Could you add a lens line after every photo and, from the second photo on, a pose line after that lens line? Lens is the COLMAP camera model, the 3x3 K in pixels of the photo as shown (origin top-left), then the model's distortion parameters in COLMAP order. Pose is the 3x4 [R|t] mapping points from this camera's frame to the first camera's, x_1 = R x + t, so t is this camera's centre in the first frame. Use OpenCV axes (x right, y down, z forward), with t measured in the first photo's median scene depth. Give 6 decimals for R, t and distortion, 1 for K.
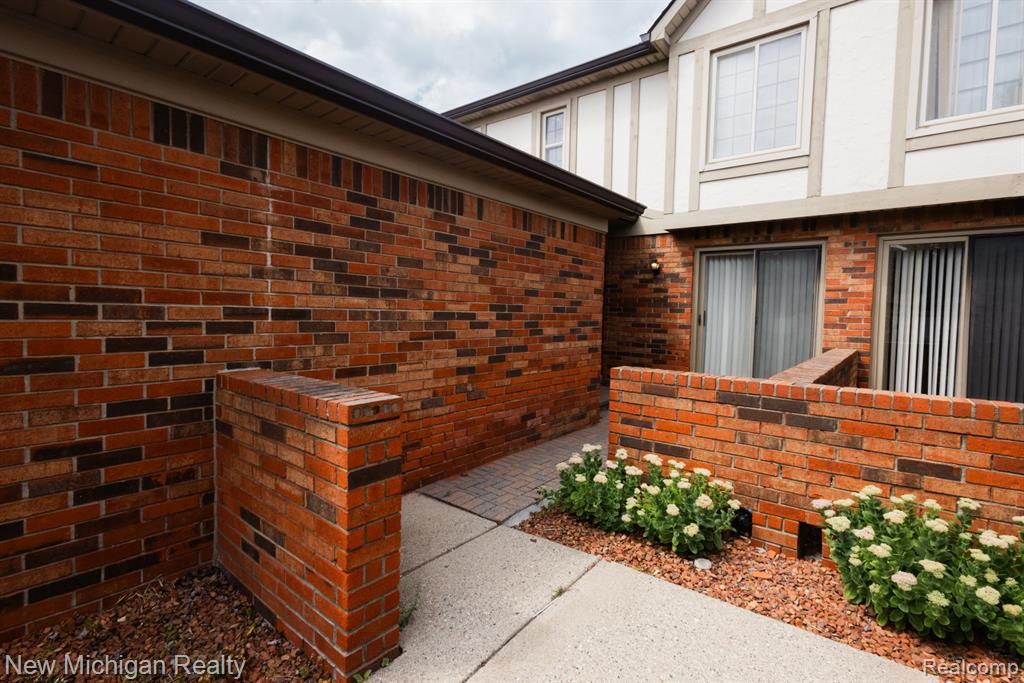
lens RADIAL K [[475.4, 0, 521.0], [0, 475.4, 337.9], [0, 0, 1]] dist [-0.000346, -0.000068]
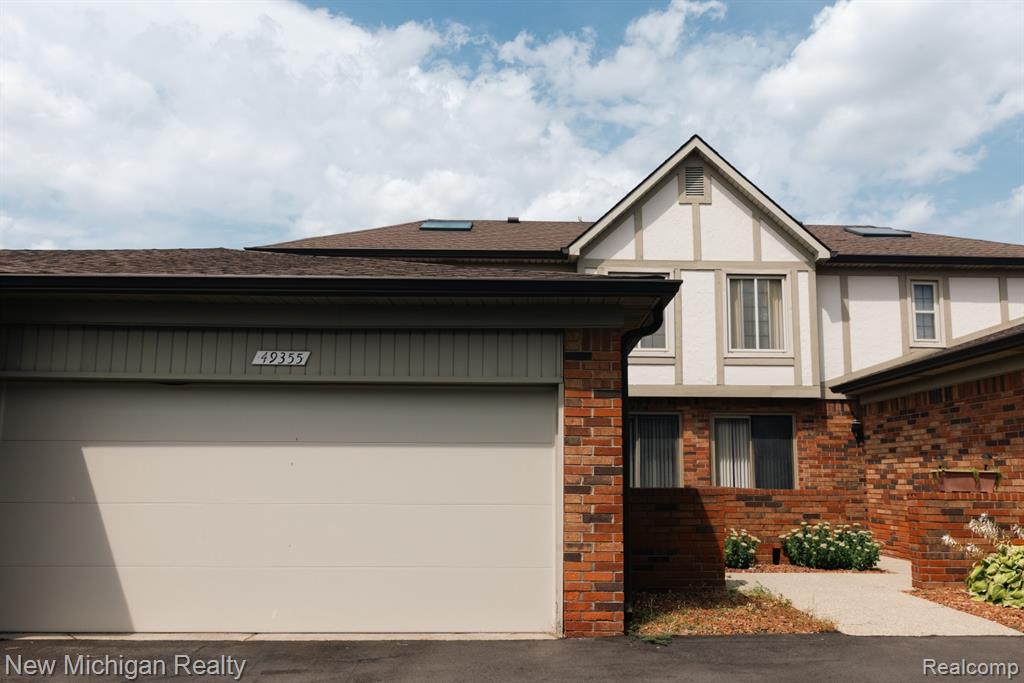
lens RADIAL K [[834.3, 0, 513.7], [0, 834.3, 360.3], [0, 0, 1]] dist [0.001162, 0.000323]
pose [[0.771106, 0.074920, 0.632284, -1.495645], [0.043873, 0.984441, -0.170152, 0.058897], [-0.635194, 0.158946, 0.755821, -0.700956]]
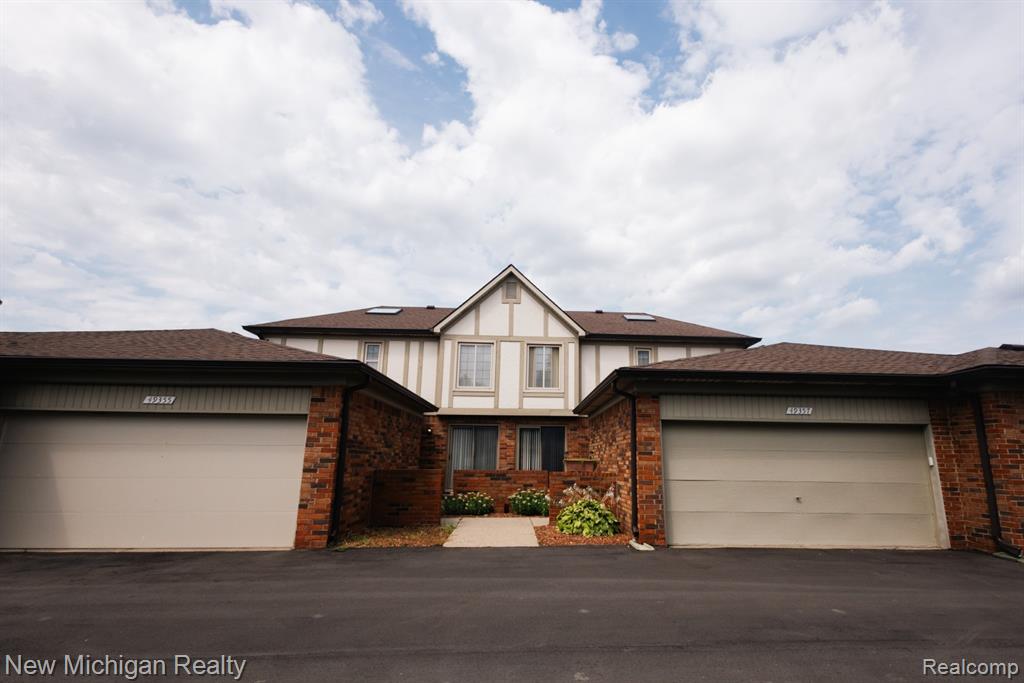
lens RADIAL K [[551.2, 0, 560.8], [0, 551.2, 338.6], [0, 0, 1]] dist [0.000099, -0.000342]
pose [[0.742200, 0.133336, 0.656780, -1.167954], [0.044475, 0.968049, -0.246787, 0.097965], [-0.668701, 0.212375, 0.712556, -1.487356]]
